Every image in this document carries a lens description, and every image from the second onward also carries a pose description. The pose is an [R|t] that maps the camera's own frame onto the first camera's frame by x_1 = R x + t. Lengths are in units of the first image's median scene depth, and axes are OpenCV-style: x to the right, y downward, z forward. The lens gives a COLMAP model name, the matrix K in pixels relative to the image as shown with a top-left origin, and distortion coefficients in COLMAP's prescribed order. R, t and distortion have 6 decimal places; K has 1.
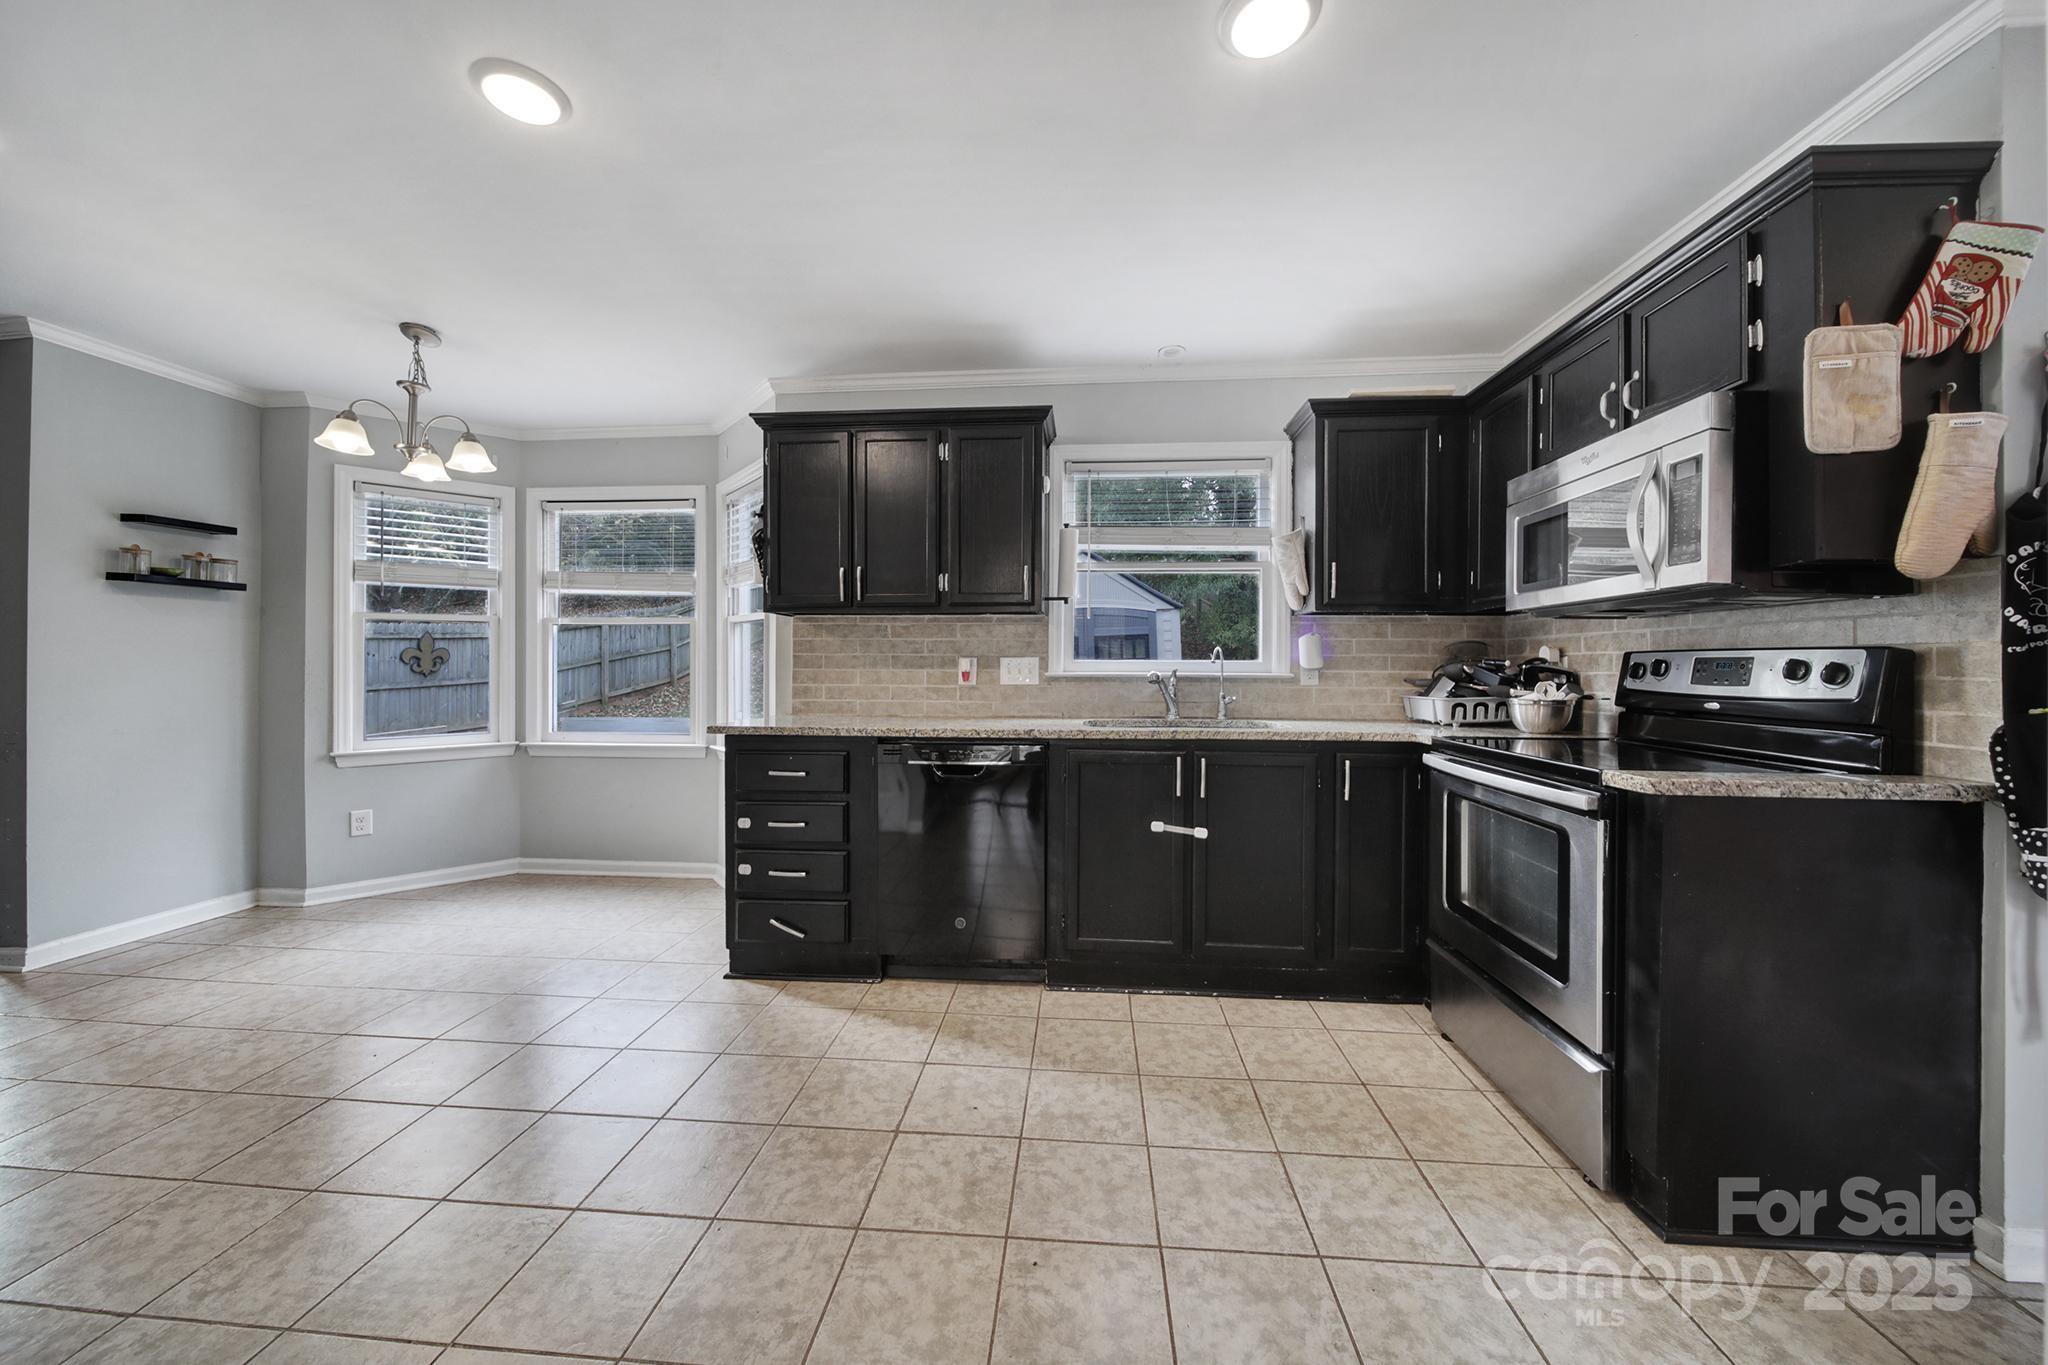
lens RADIAL K [[722.7, 0, 1029.0], [0, 722.7, 667.6], [0, 0, 1]] dist [-0.001750, -0.000205]
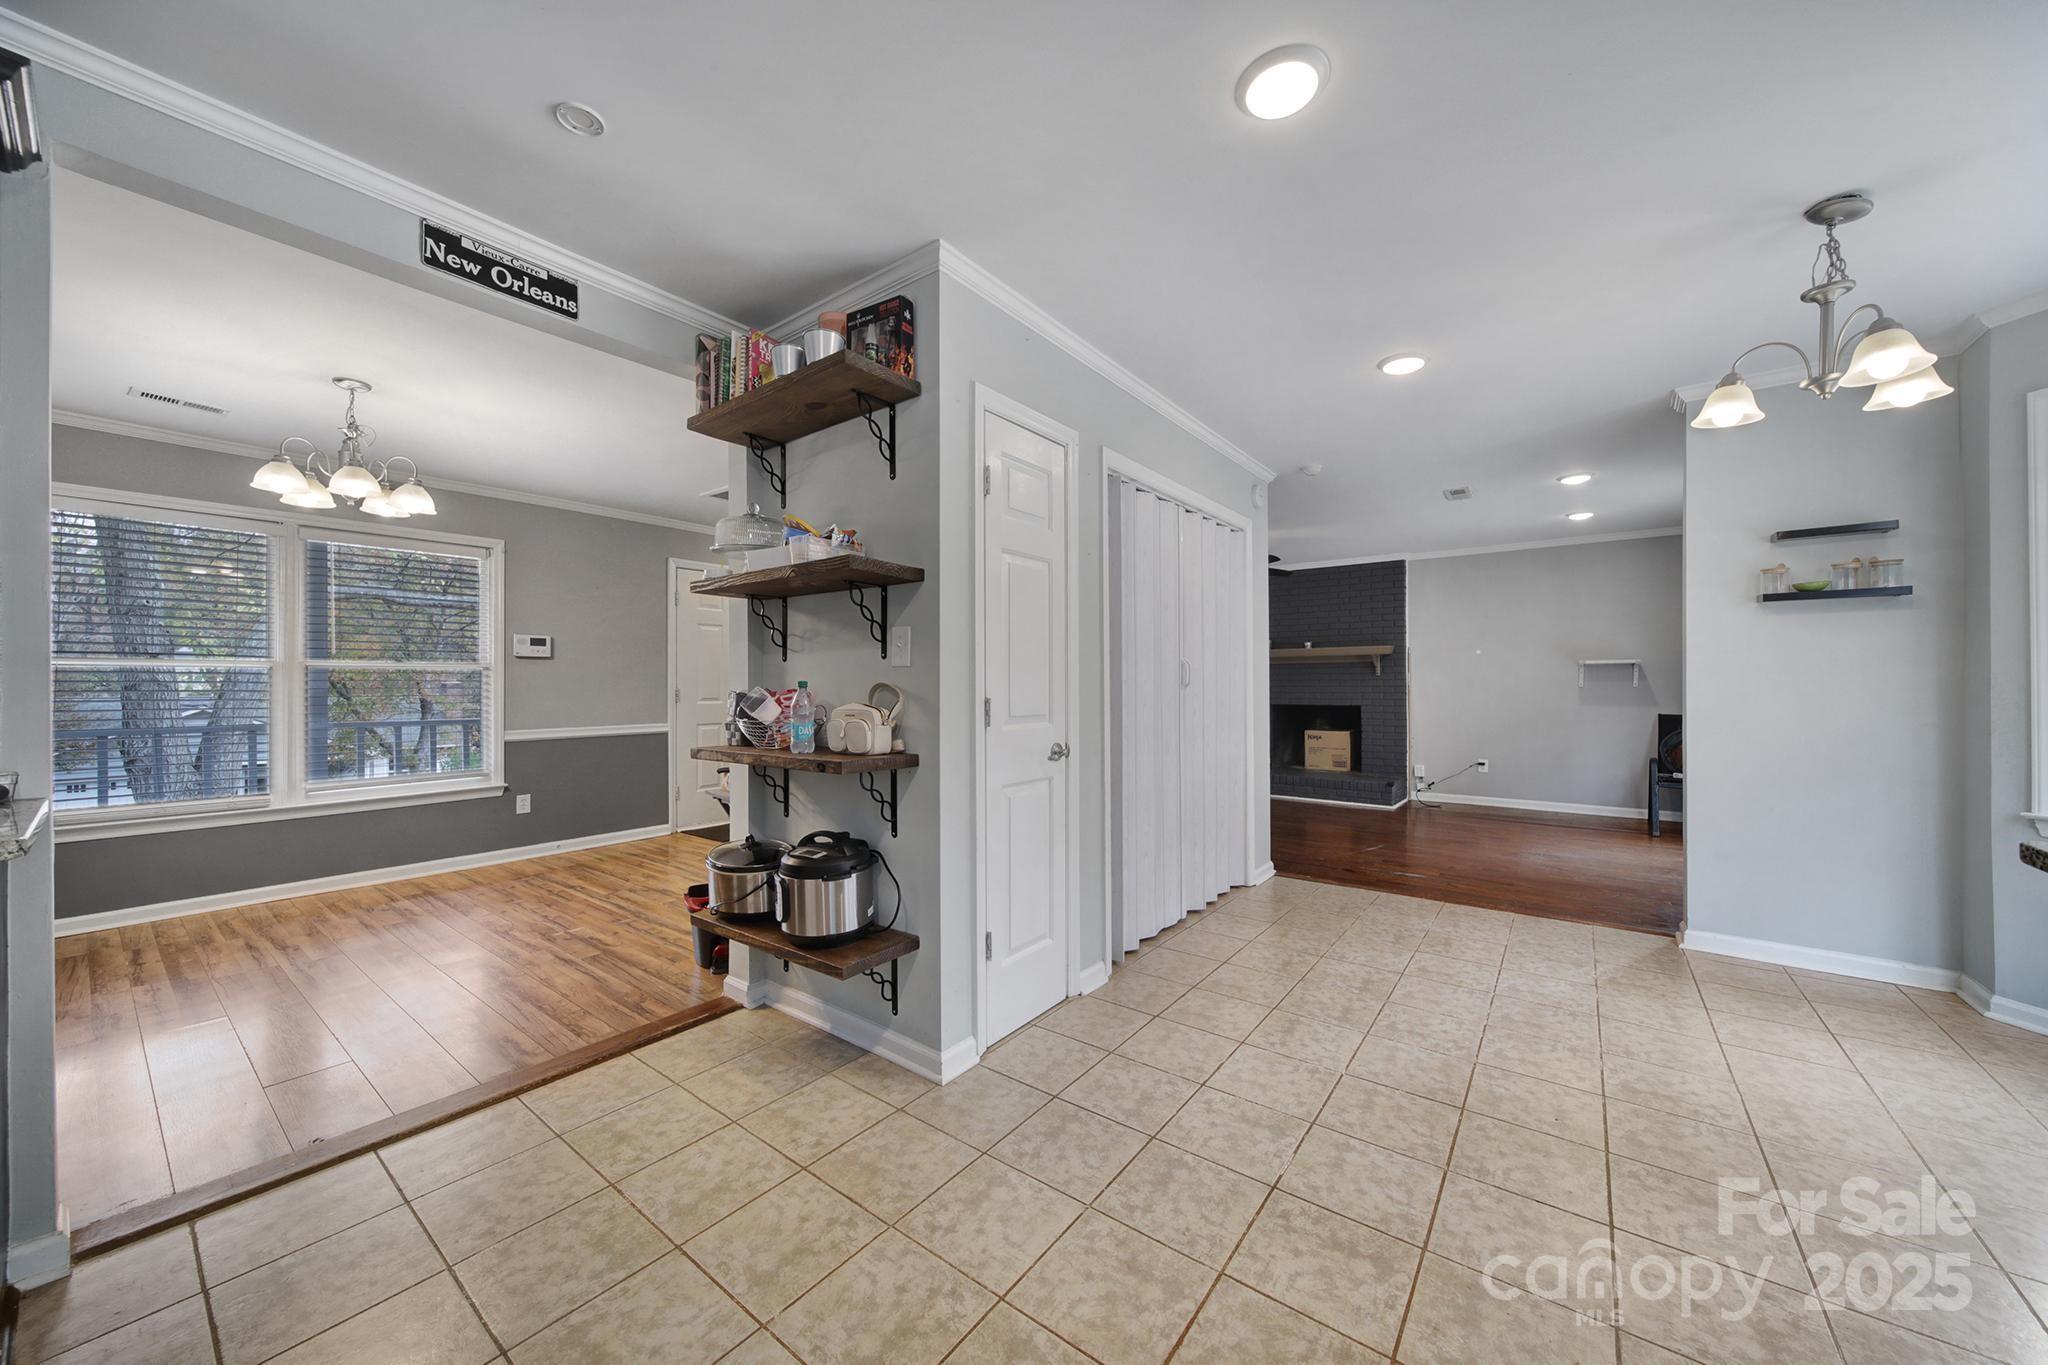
lens RADIAL K [[729.5, 0, 1029.2], [0, 729.5, 692.0], [0, 0, 1]] dist [-0.000370, -0.000204]
pose [[-0.534478, 0.009994, -0.845123, 0.172856], [-0.000314, 0.999928, 0.012023, -0.007965], [0.845182, 0.006691, -0.534436, 0.735751]]
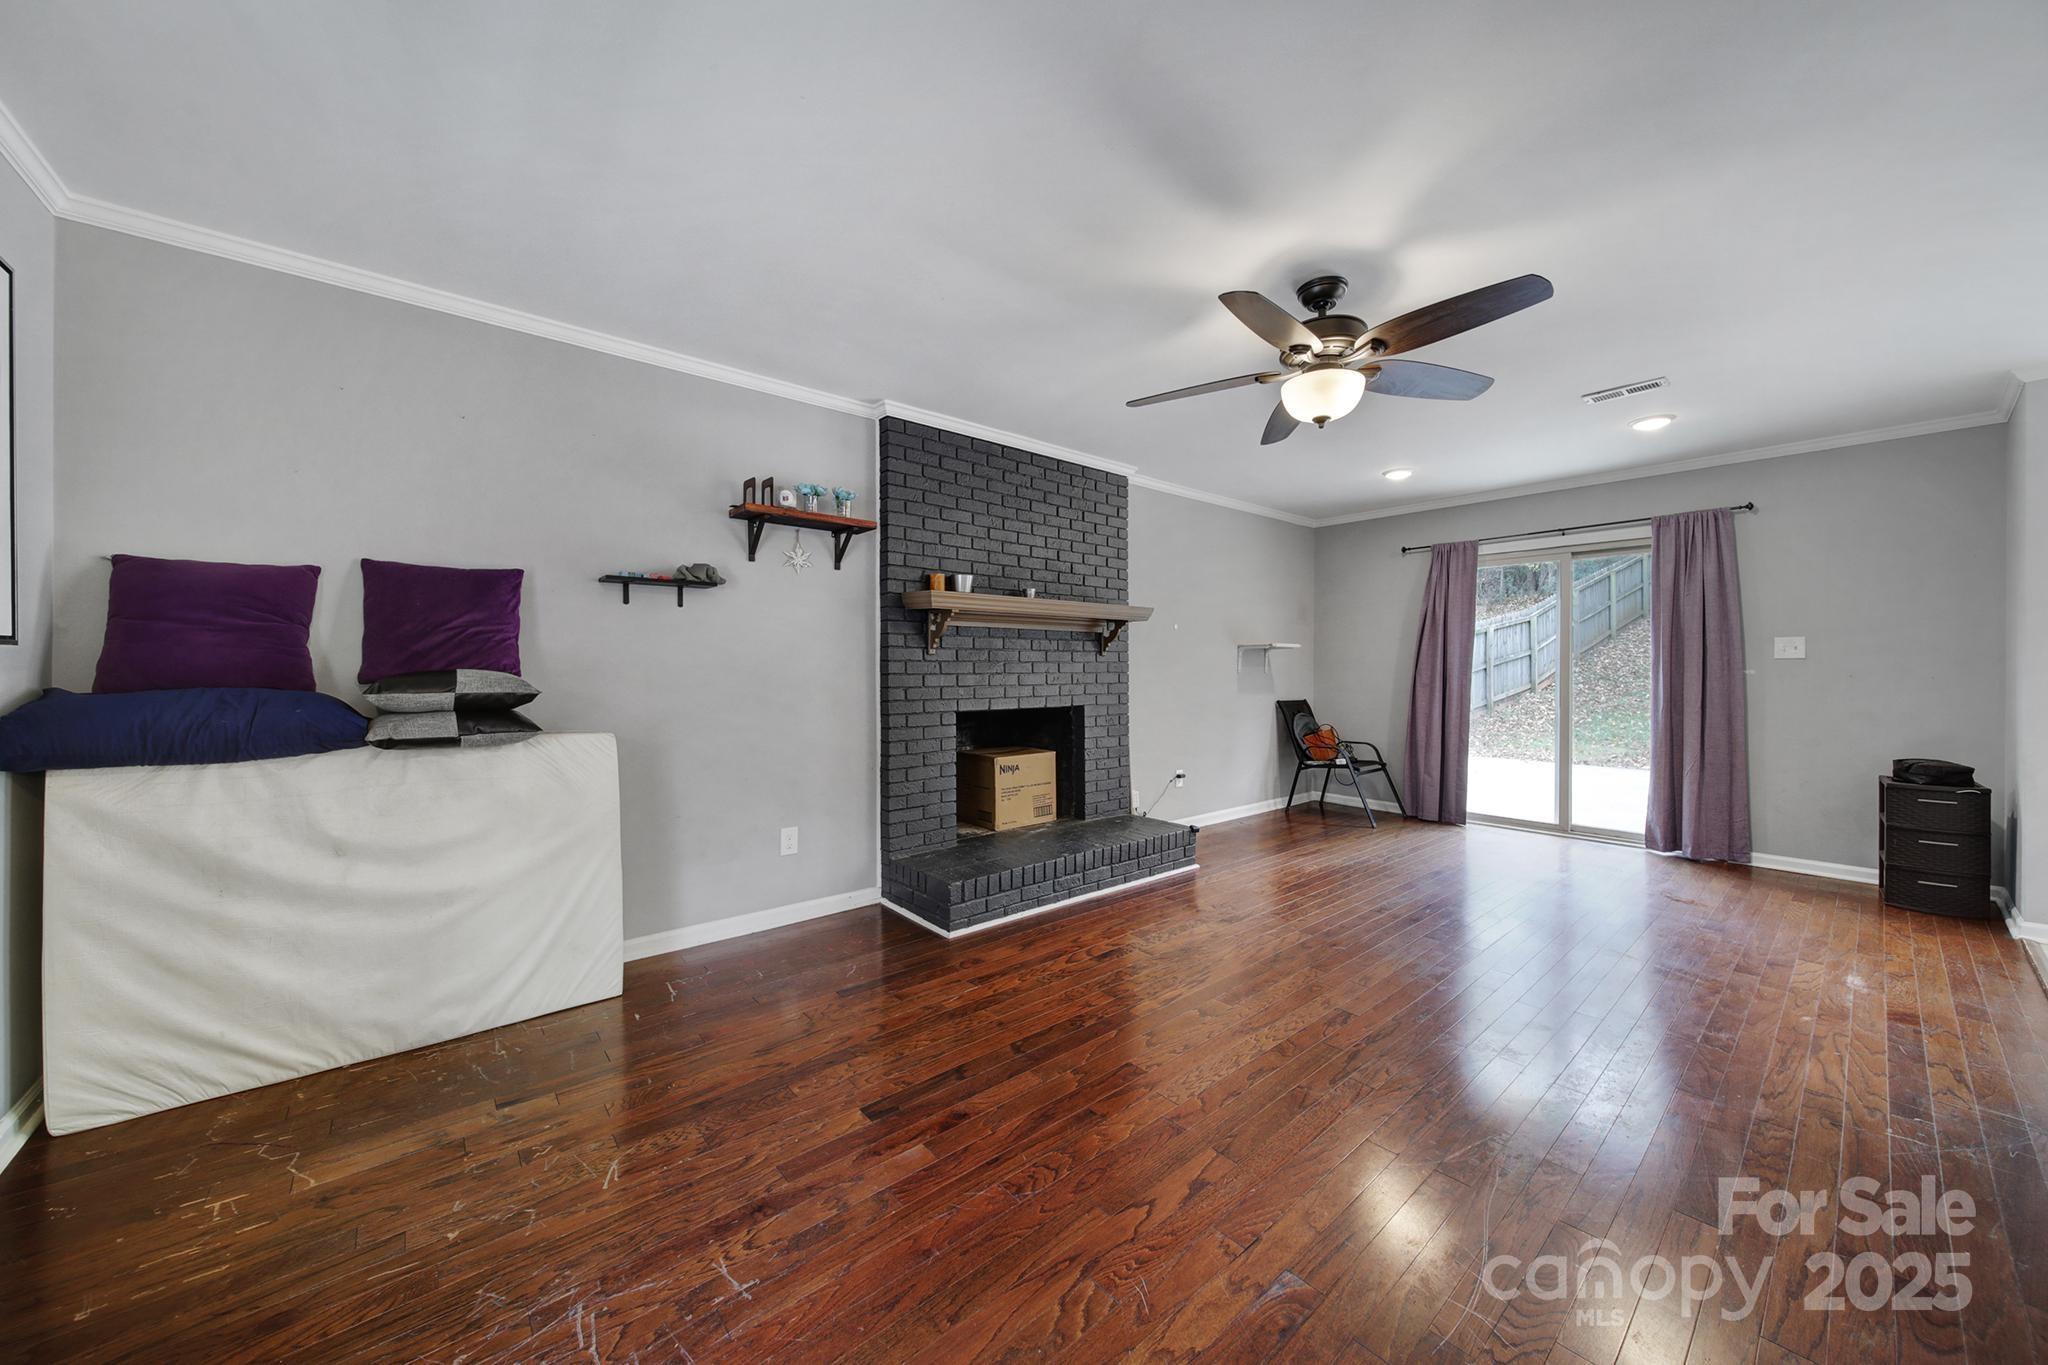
lens RADIAL K [[718.7, 0, 1021.4], [0, 718.7, 675.2], [0, 0, 1]] dist [-0.001451, -0.000518]
pose [[0.704424, 0.000823, -0.709779, -1.744383], [0.001770, 0.999994, 0.002917, 0.002154], [0.709777, -0.003311, 0.704419, -0.874642]]
